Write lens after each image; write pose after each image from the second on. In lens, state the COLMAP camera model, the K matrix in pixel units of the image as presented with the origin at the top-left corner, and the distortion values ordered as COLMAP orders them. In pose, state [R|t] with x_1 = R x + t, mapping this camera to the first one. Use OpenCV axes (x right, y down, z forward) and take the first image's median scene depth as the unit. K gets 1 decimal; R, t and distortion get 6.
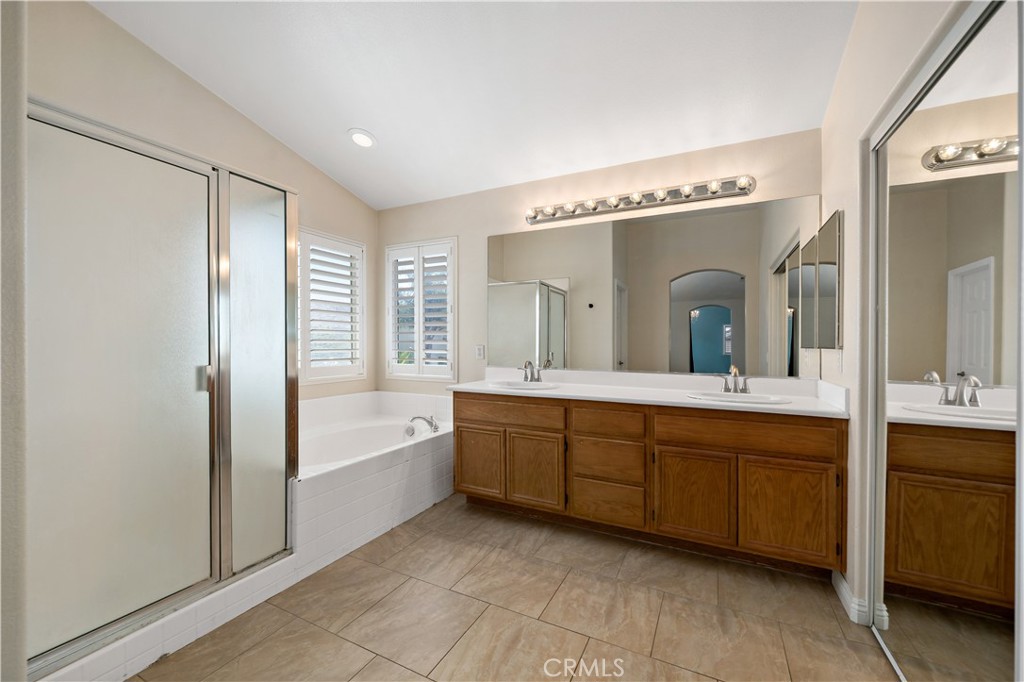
lens RADIAL K [[414.9, 0, 493.6], [0, 414.9, 345.5], [0, 0, 1]] dist [0.003500, -0.000919]
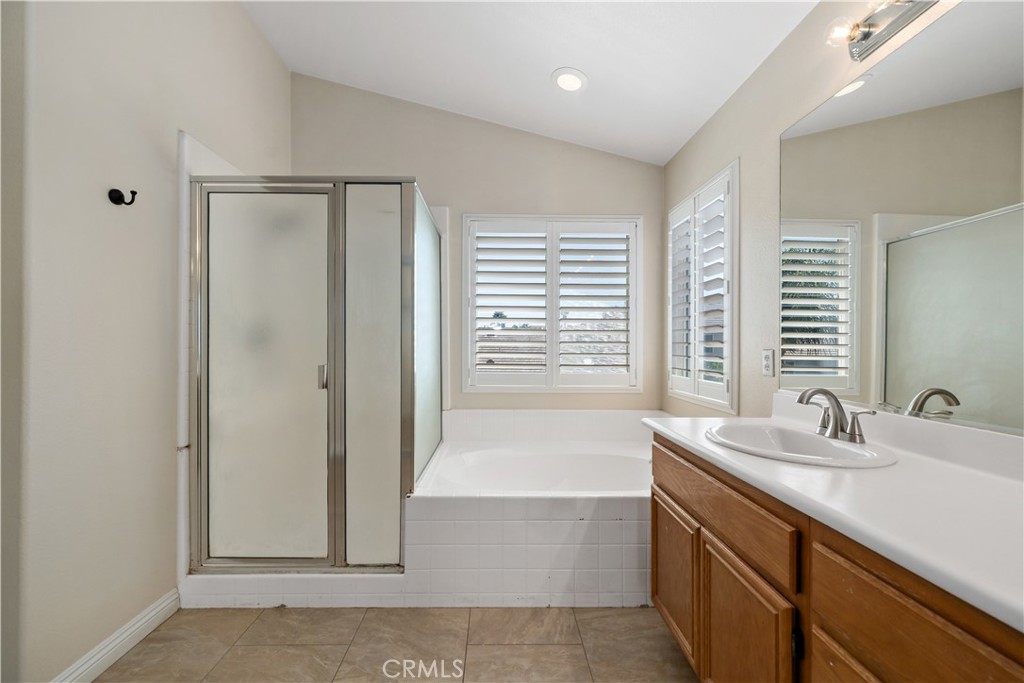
lens RADIAL K [[414.9, 0, 511.8], [0, 414.9, 348.1], [0, 0, 1]] dist [0.003500, -0.000919]
pose [[0.488565, 0.002120, -0.872525, 0.369510], [-0.009482, 0.999951, -0.002880, 0.003359], [0.872476, 0.009681, 0.488561, 0.644188]]
